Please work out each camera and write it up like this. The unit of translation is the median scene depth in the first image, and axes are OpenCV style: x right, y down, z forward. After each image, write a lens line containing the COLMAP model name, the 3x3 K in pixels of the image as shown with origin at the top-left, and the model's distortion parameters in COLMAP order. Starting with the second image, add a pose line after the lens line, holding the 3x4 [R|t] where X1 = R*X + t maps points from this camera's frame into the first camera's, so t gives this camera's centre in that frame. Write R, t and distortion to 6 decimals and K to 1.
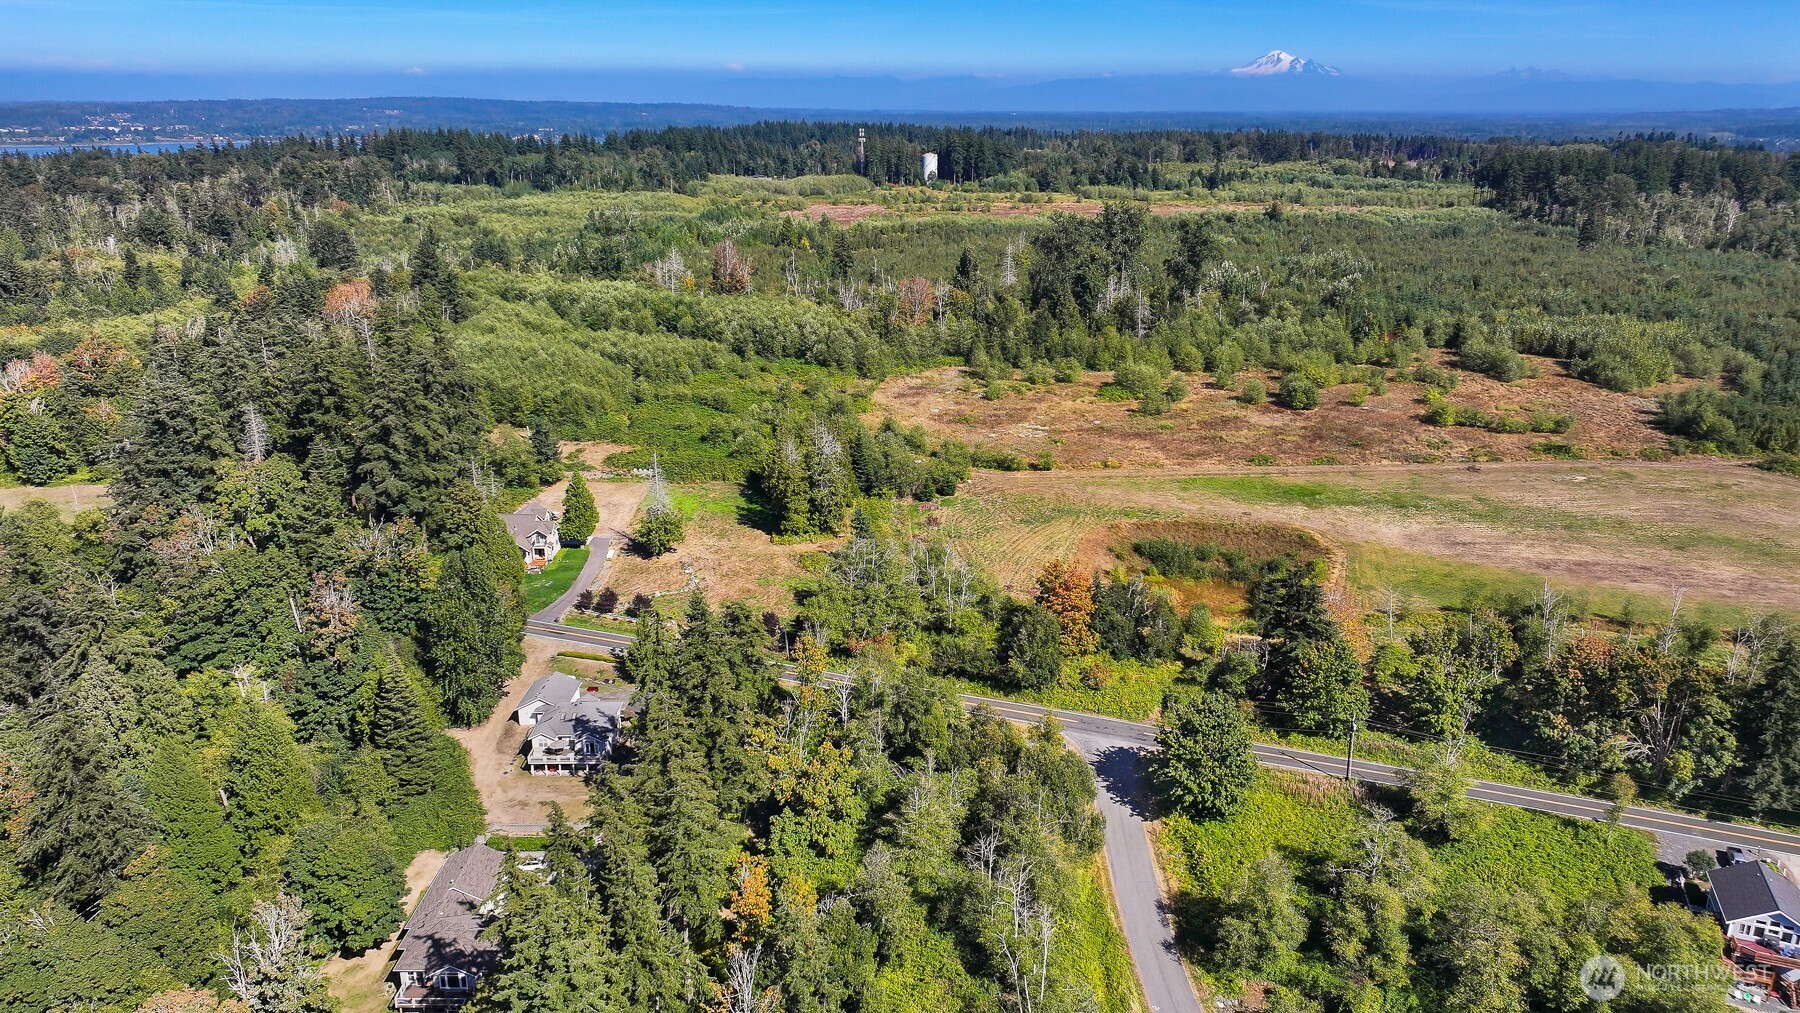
lens RADIAL K [[1264.5, 0, 908.8], [0, 1264.5, 497.8], [0, 0, 1]] dist [0.000788, 0.016114]
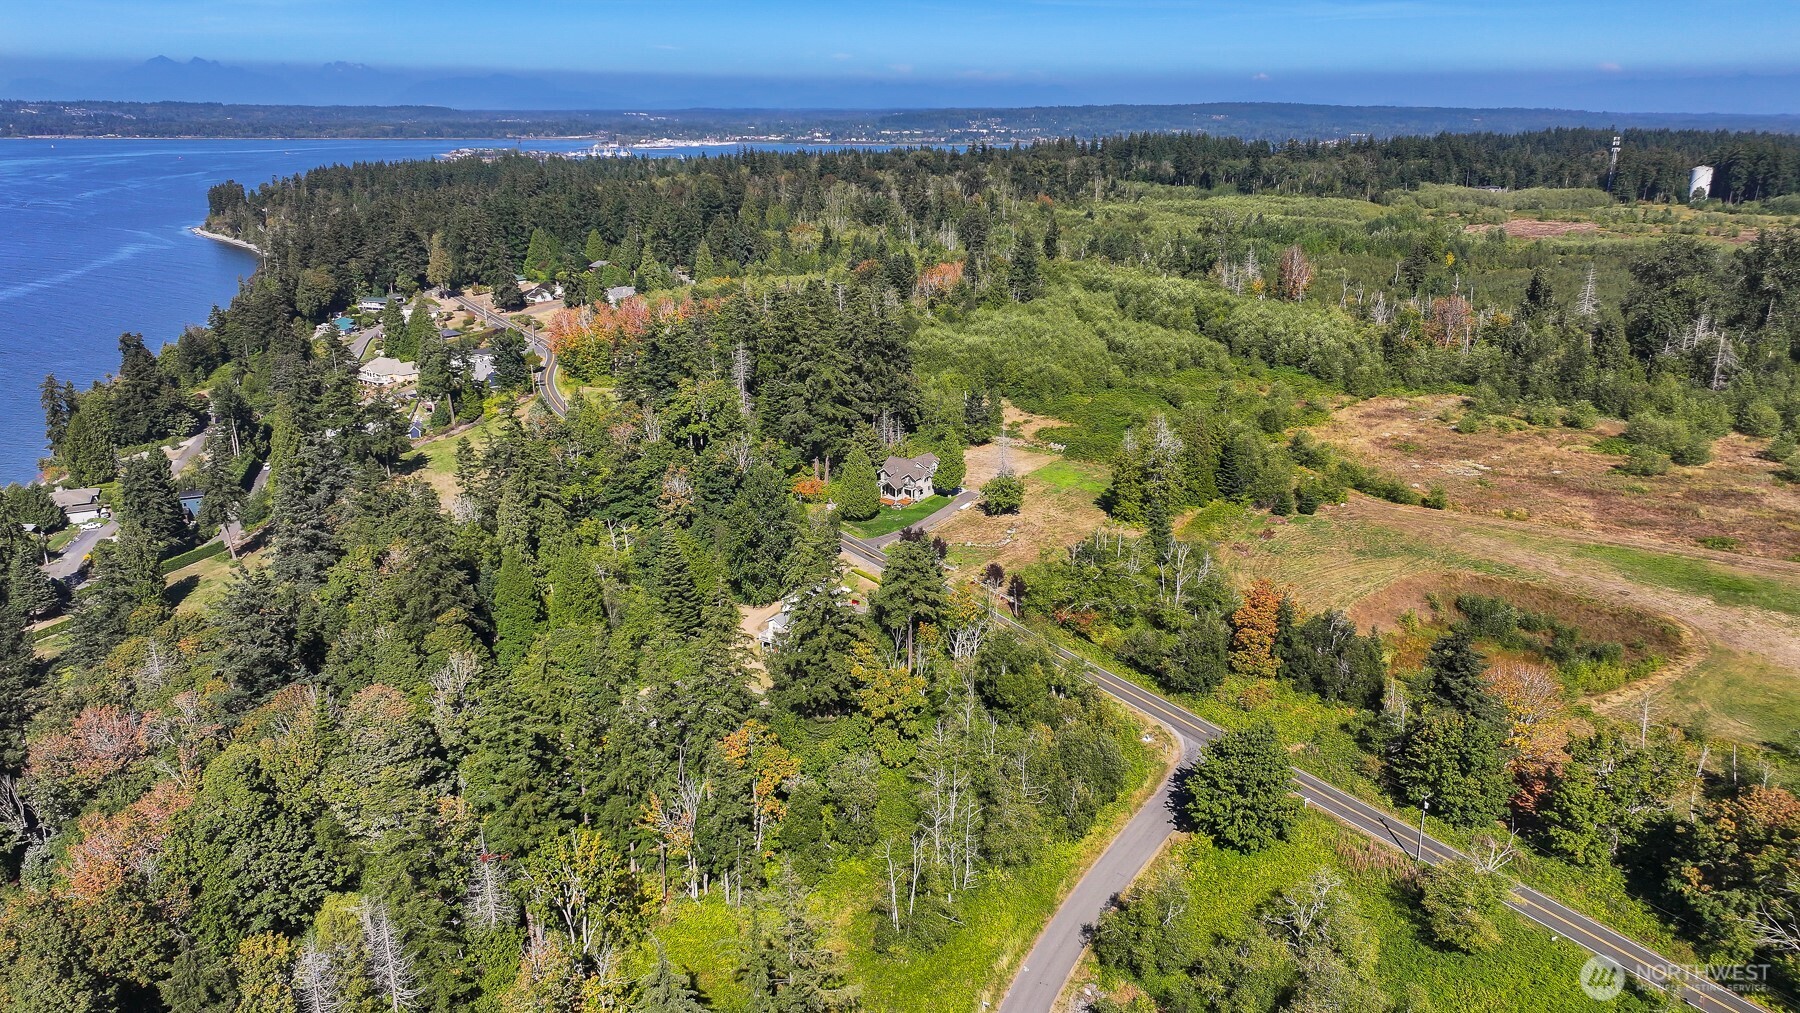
lens RADIAL K [[1264.5, 0, 908.8], [0, 1264.5, 497.8], [0, 0, 1]] dist [0.000788, 0.016114]
pose [[0.817790, 0.170197, -0.549775, 0.325452], [-0.172266, 0.983864, 0.048335, -0.008562], [0.549130, 0.055180, 0.833913, 0.024016]]
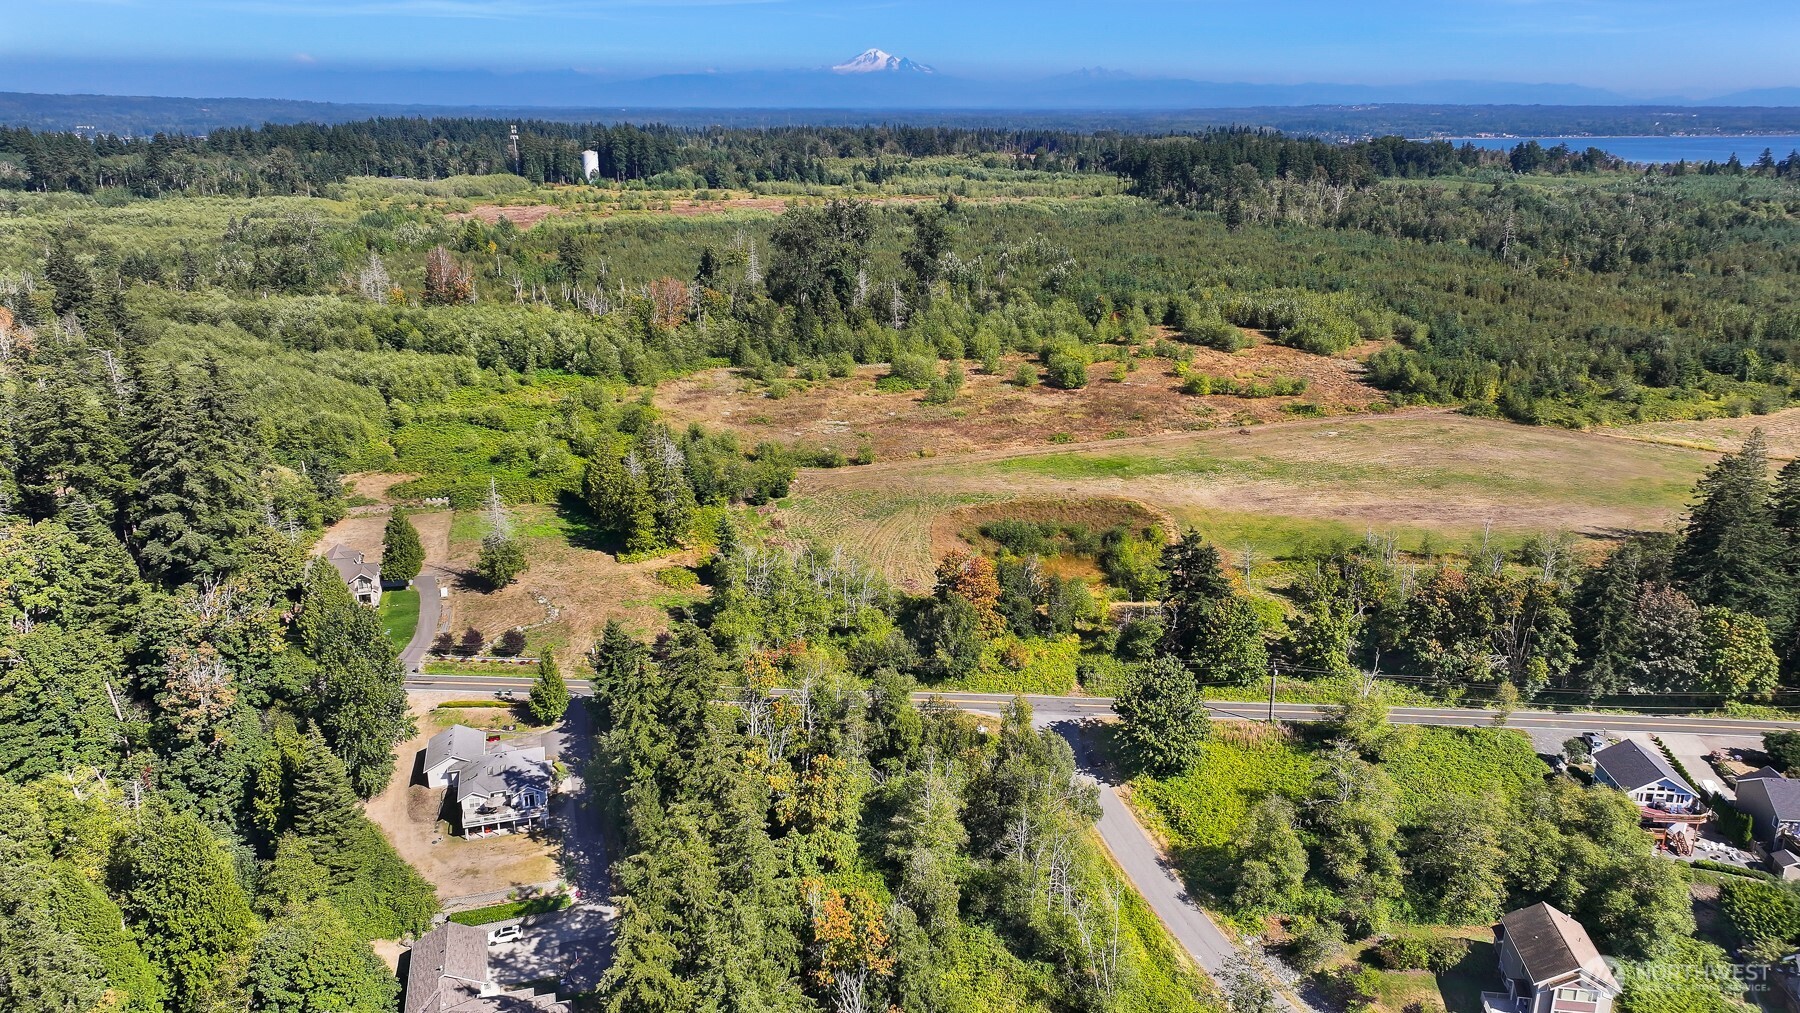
lens RADIAL K [[1264.5, 0, 908.8], [0, 1264.5, 497.8], [0, 0, 1]] dist [0.000788, 0.016114]
pose [[0.956744, -0.086744, 0.277698, -0.153864], [0.085944, 0.996186, 0.015076, -0.008011], [-0.277947, 0.009442, 0.960550, 0.025249]]
